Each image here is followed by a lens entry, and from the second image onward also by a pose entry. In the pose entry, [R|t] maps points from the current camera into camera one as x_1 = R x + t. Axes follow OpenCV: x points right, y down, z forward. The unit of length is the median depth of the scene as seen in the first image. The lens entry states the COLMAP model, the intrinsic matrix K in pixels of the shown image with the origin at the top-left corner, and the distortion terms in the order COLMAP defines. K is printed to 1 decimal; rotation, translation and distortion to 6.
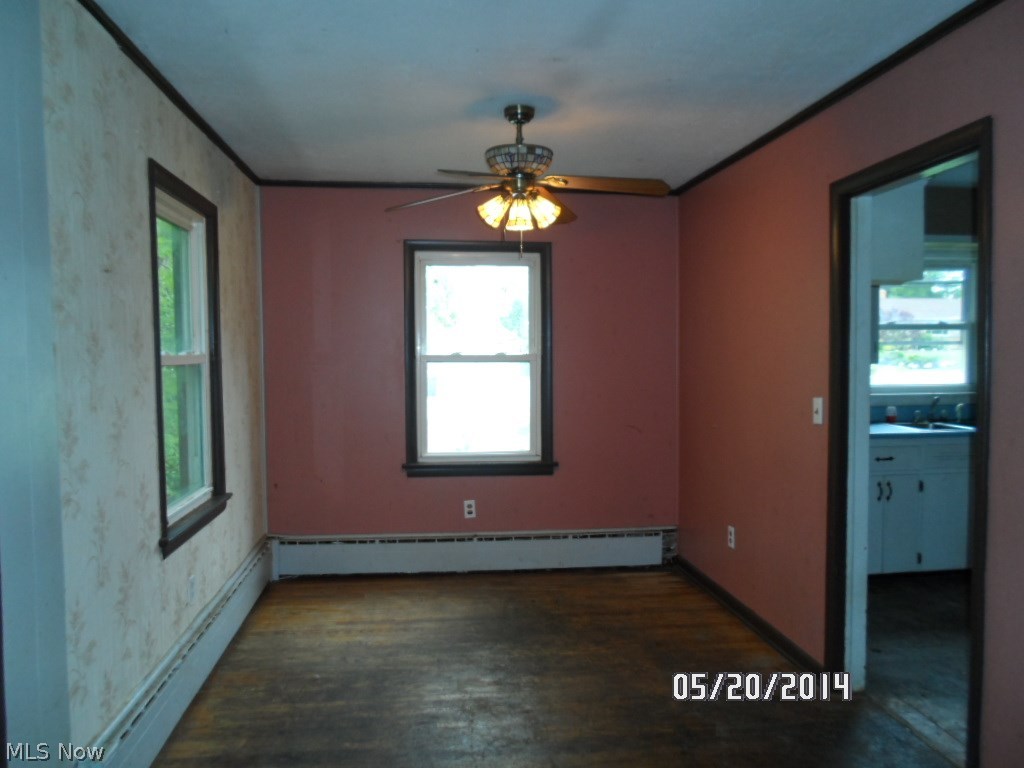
lens RADIAL K [[782.9, 0, 512.0], [0, 782.9, 384.0], [0, 0, 1]] dist [-0.095561, 0.136562]
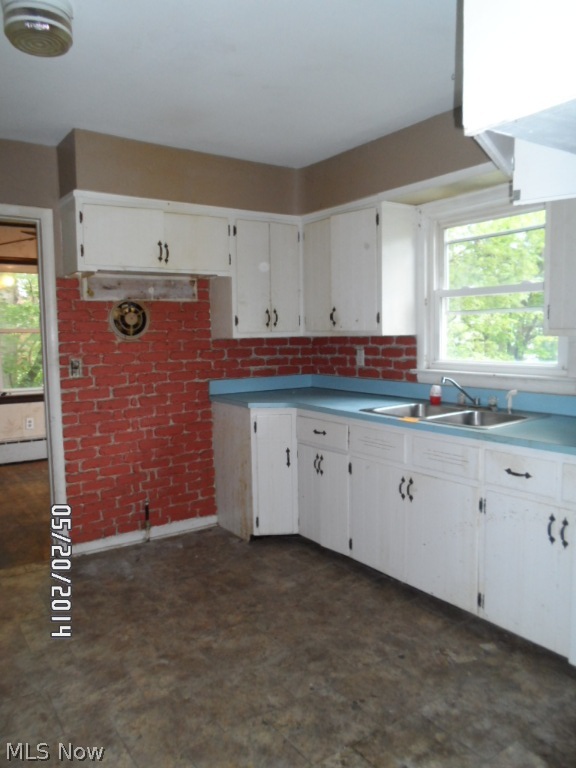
lens RADIAL K [[587.2, 0, 288.0], [0, 587.2, 384.0], [0, 0, 1]] dist [-0.095561, 0.136562]
pose [[0.460006, 0.080484, -0.884261, 0.990528], [-0.022616, 0.996622, 0.078945, -0.020388], [0.887628, -0.016317, 0.460272, 0.542419]]
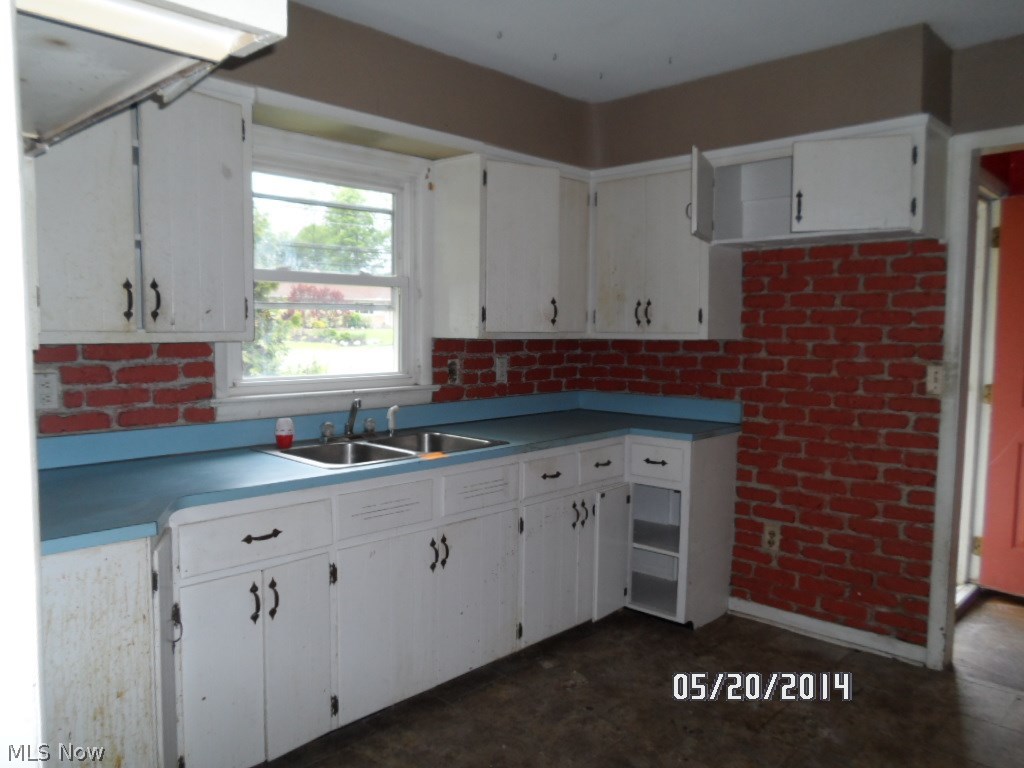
lens RADIAL K [[782.9, 0, 512.0], [0, 782.9, 384.0], [0, 0, 1]] dist [-0.095561, 0.136562]
pose [[0.771478, -0.032776, 0.635412, 0.259038], [0.014444, 0.999317, 0.034010, -0.012026], [-0.636093, -0.017060, 0.771424, 0.456378]]
